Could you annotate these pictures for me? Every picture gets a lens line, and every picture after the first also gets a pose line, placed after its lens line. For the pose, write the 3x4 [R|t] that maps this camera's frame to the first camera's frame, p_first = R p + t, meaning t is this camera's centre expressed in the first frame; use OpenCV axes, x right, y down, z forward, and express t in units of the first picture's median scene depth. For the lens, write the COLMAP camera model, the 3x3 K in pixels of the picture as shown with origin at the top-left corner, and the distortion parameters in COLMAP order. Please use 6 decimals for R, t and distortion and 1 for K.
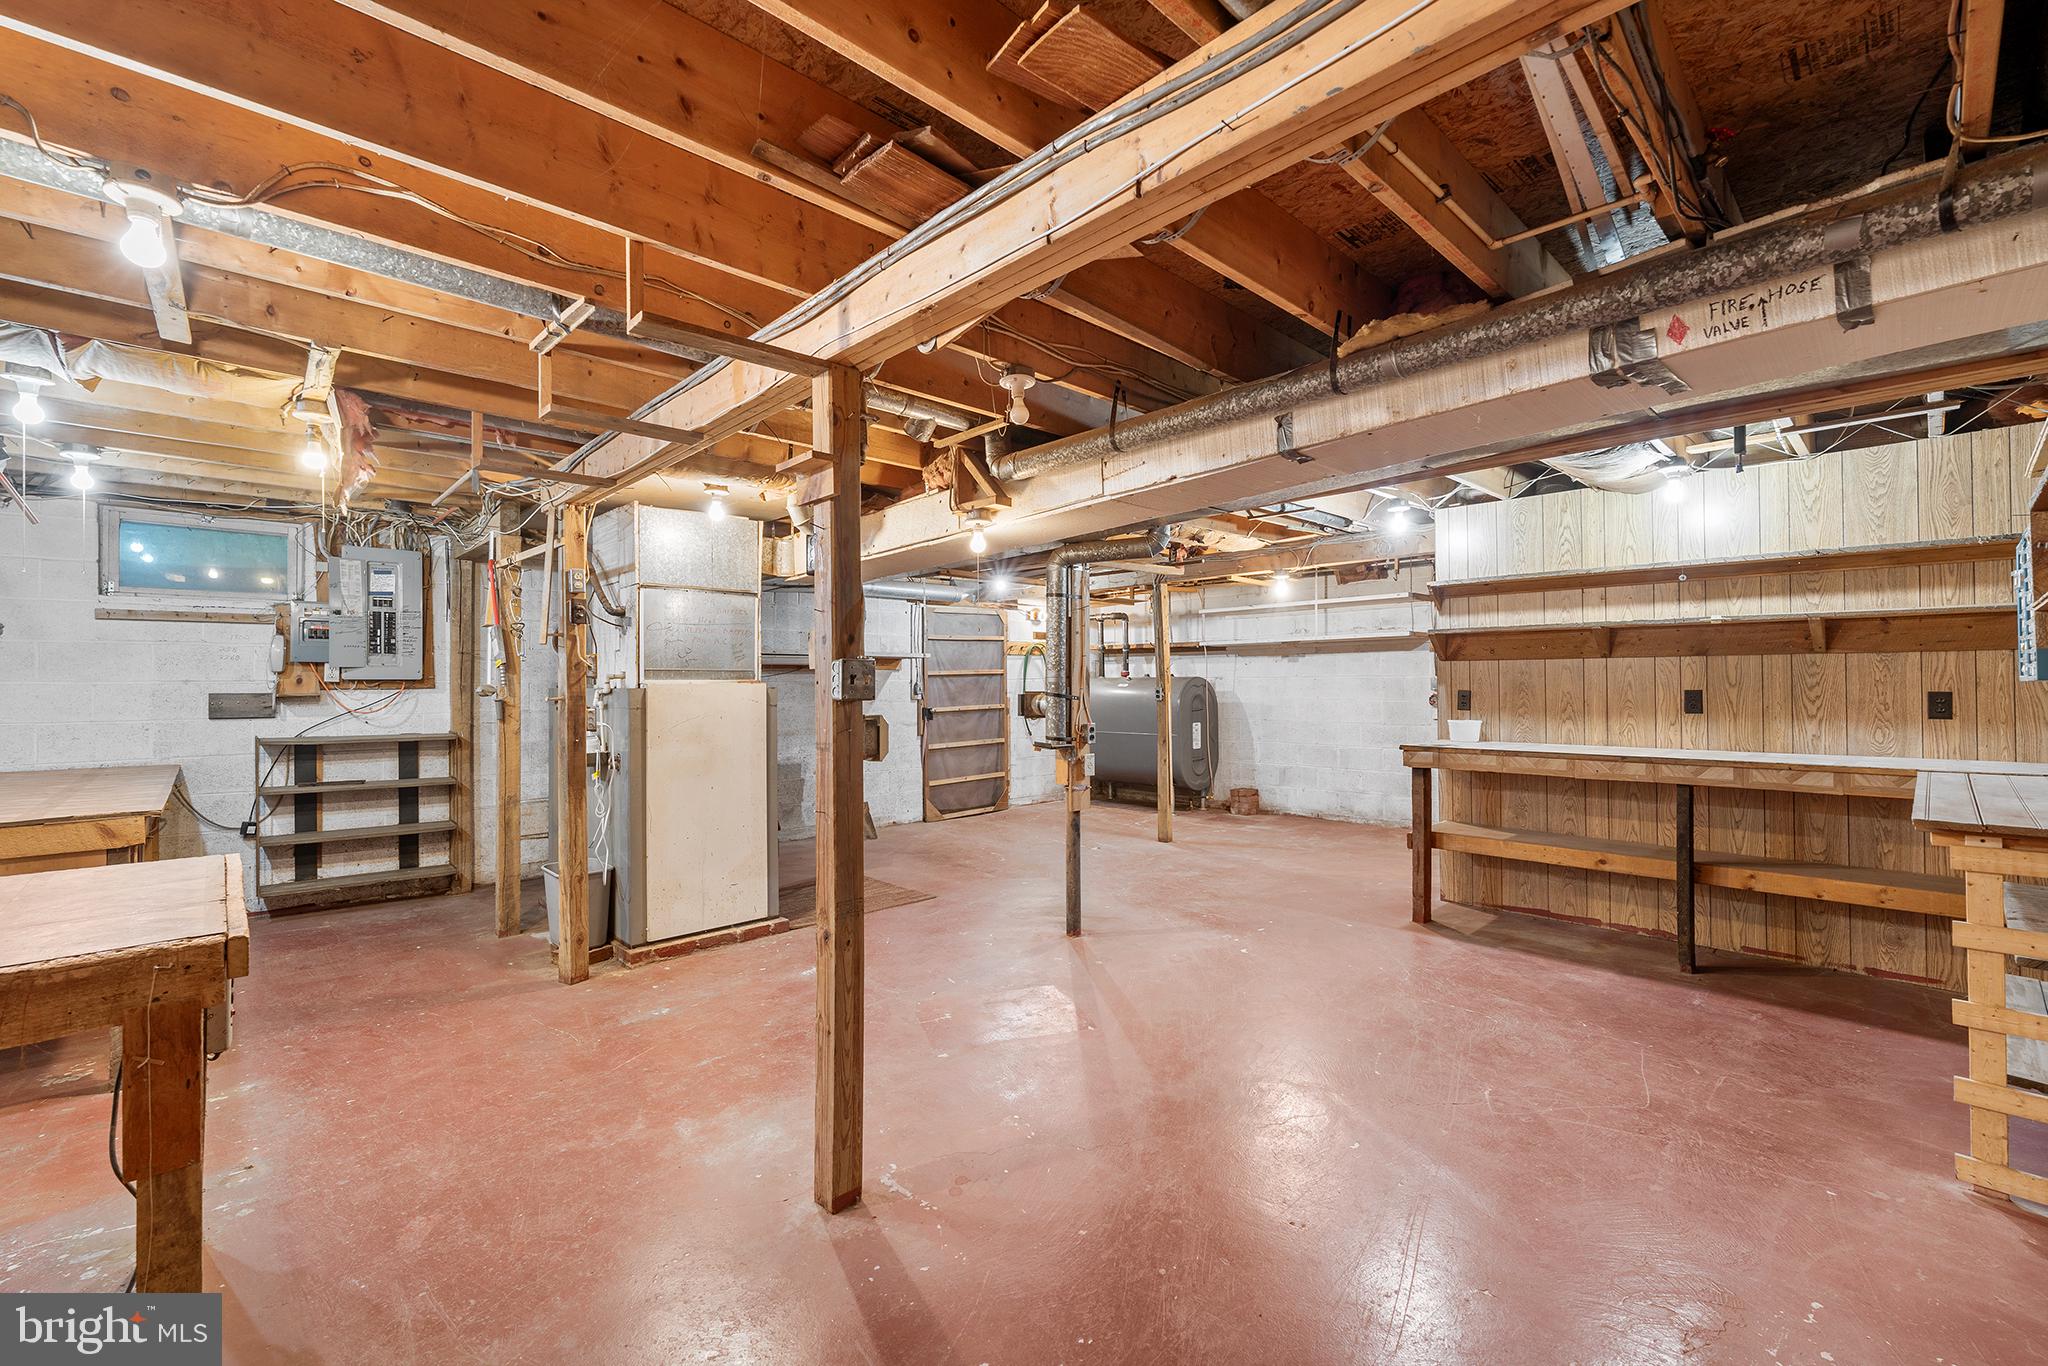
lens RADIAL K [[854.8, 0, 1027.7], [0, 854.8, 678.5], [0, 0, 1]] dist [0.000306, -0.000575]
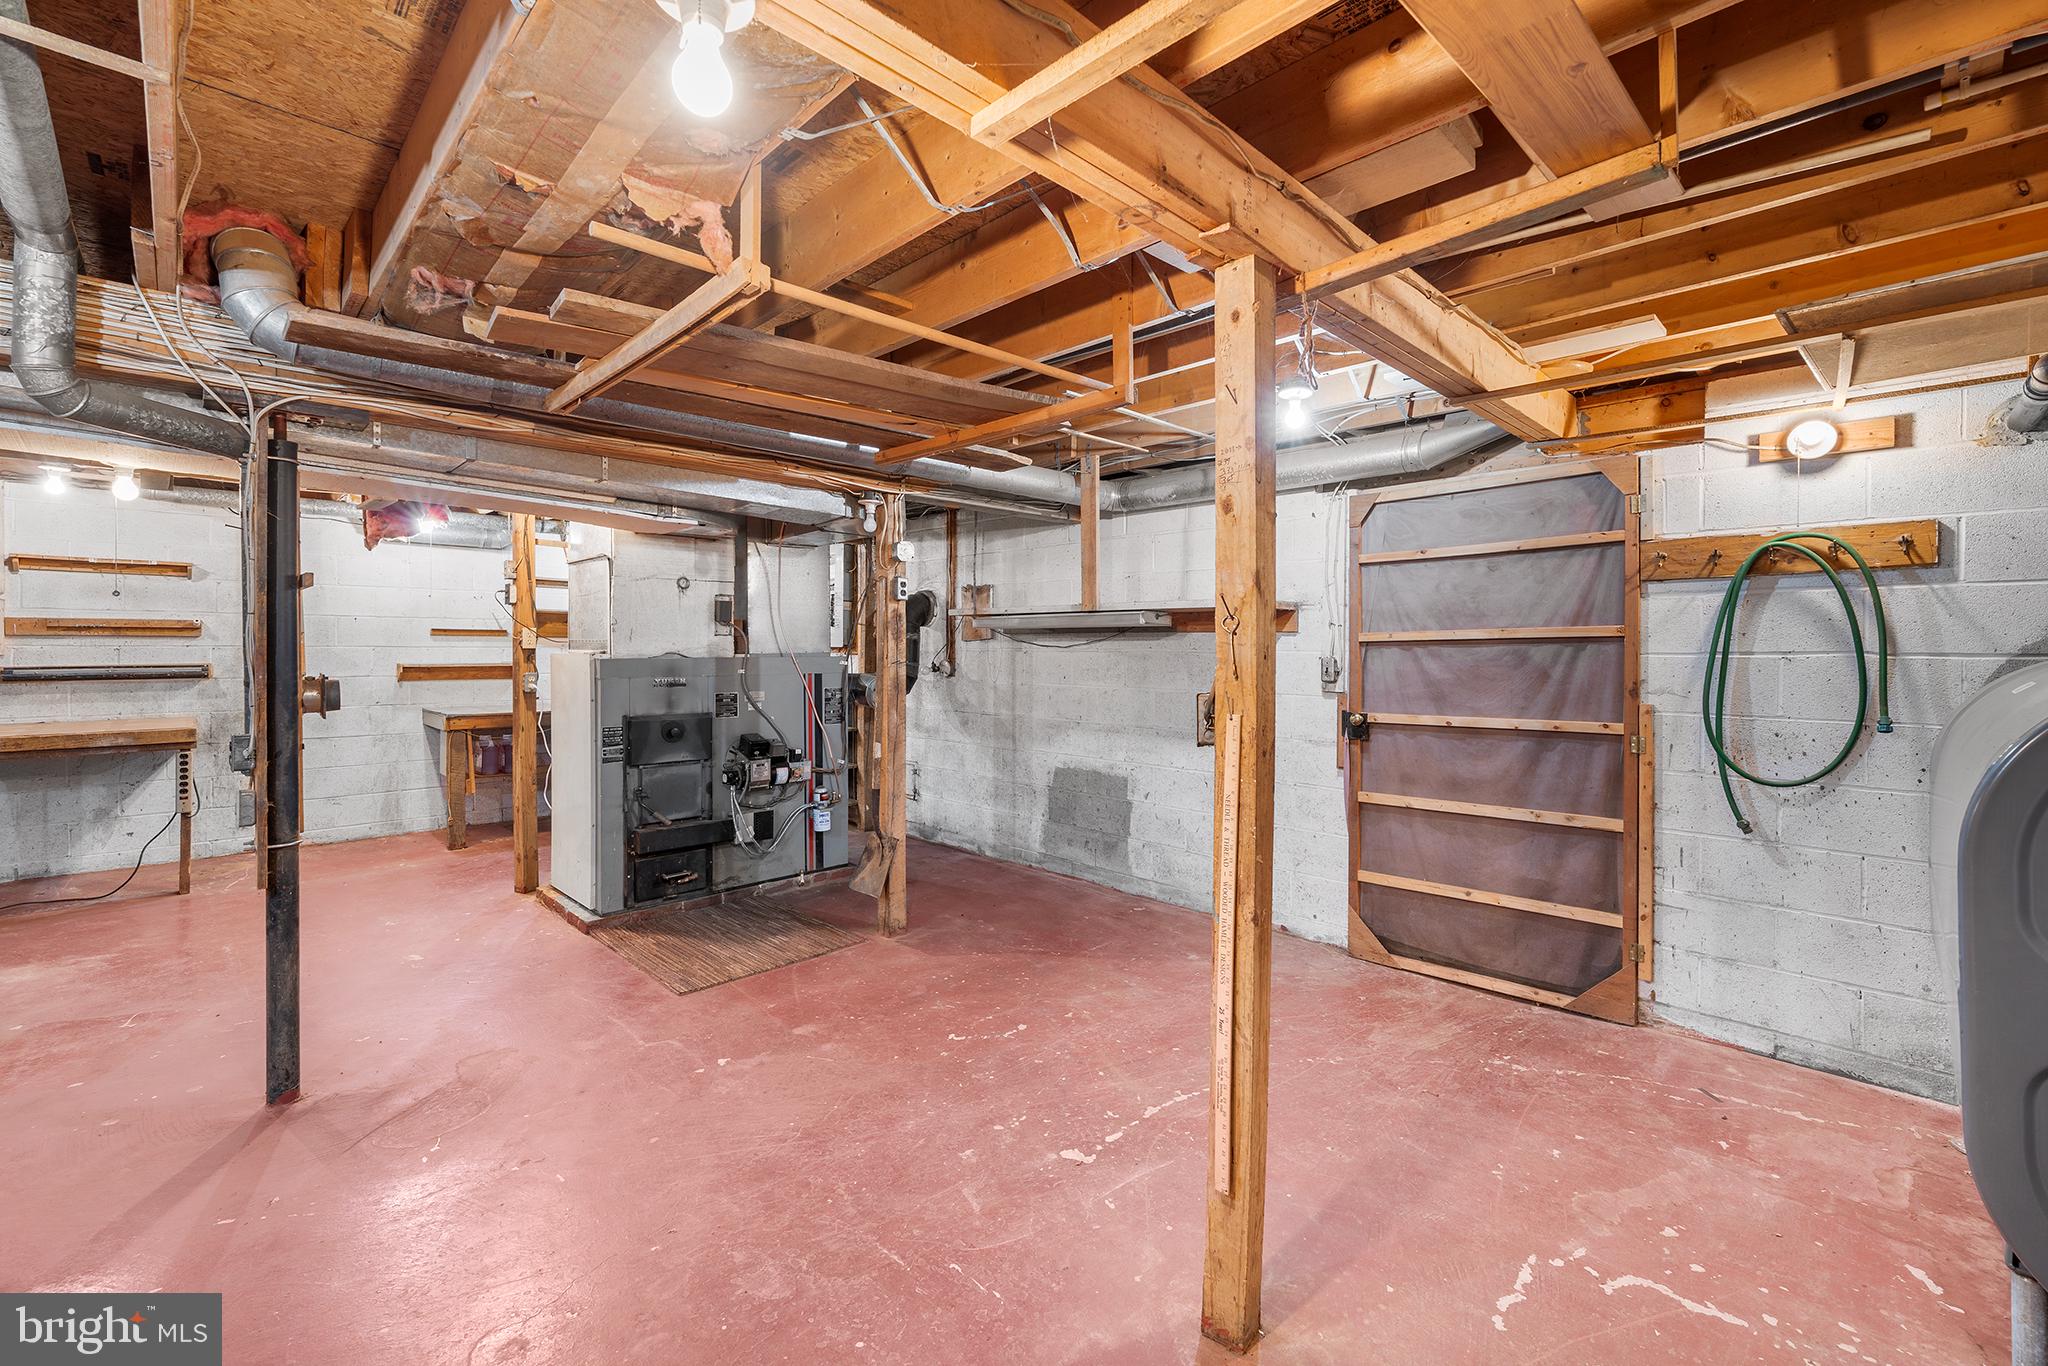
lens RADIAL K [[854.8, 0, 1027.7], [0, 854.8, 678.5], [0, 0, 1]] dist [0.000306, -0.000575]
pose [[0.022063, 0.044310, -0.998774, 0.335774], [0.001156, 0.999016, 0.044346, -0.004825], [0.999756, -0.002133, 0.021990, 0.796295]]
